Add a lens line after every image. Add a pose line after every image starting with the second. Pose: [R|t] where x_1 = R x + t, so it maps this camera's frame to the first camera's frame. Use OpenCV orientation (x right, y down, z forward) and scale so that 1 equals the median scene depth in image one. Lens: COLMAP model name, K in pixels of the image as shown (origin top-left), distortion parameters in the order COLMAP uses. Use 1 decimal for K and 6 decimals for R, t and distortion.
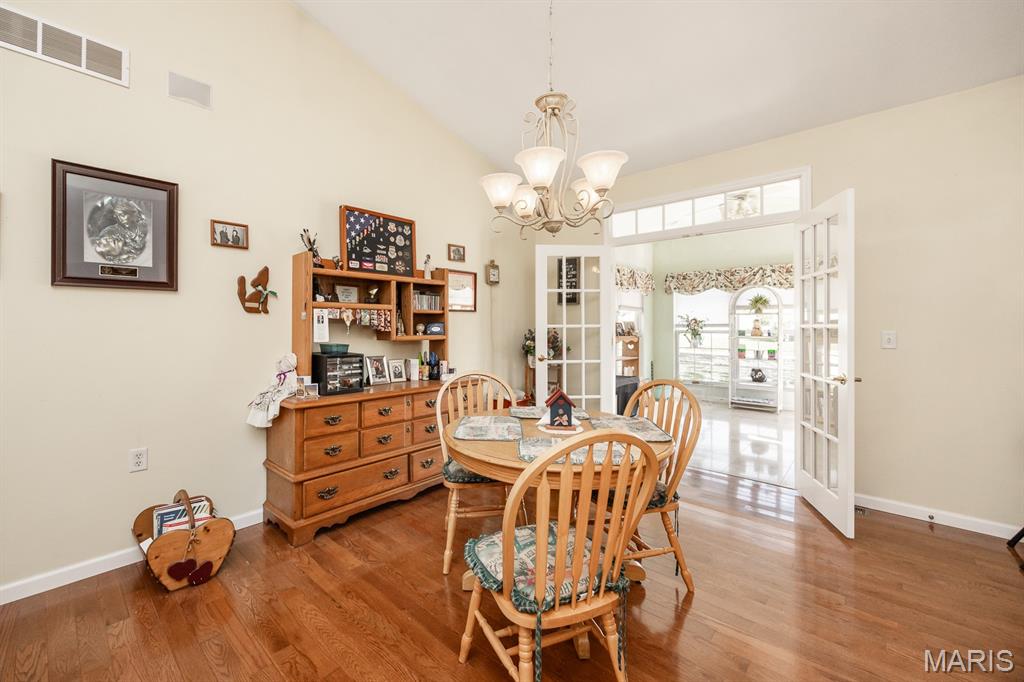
lens RADIAL K [[414.7, 0, 469.9], [0, 414.7, 324.1], [0, 0, 1]] dist [-0.001508, -0.000143]
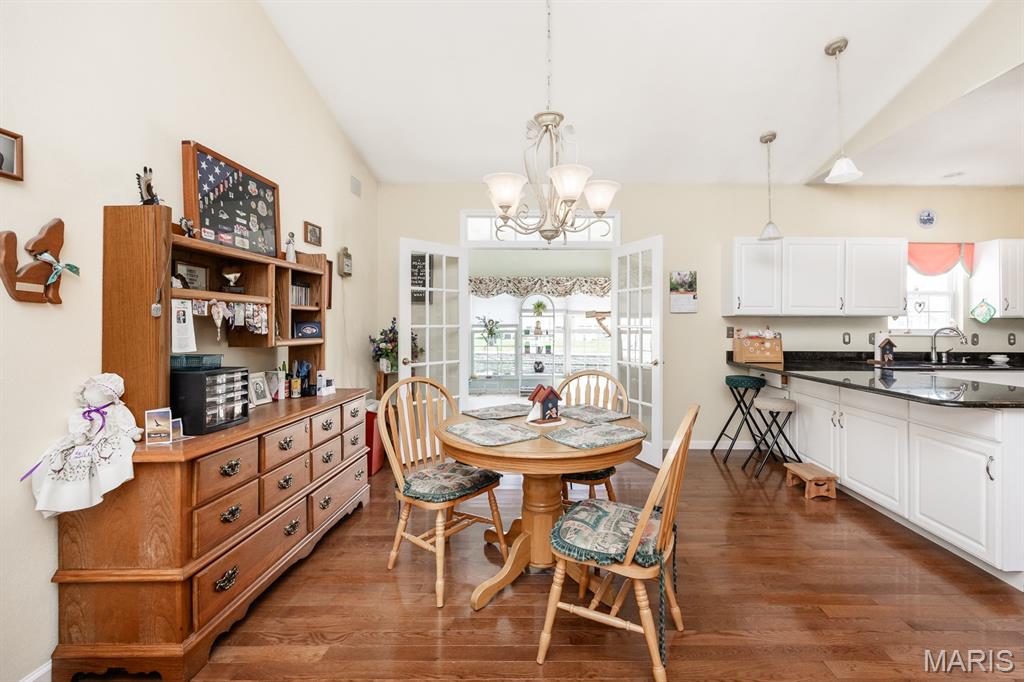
lens RADIAL K [[438.0, 0, 550.5], [0, 438.0, 323.6], [0, 0, 1]] dist [0.000513, 0.000040]
pose [[0.716916, 0.004406, 0.697146, -0.362936], [-0.003741, 0.999990, -0.002473, -0.000844], [-0.697150, -0.000836, 0.716925, 0.109547]]
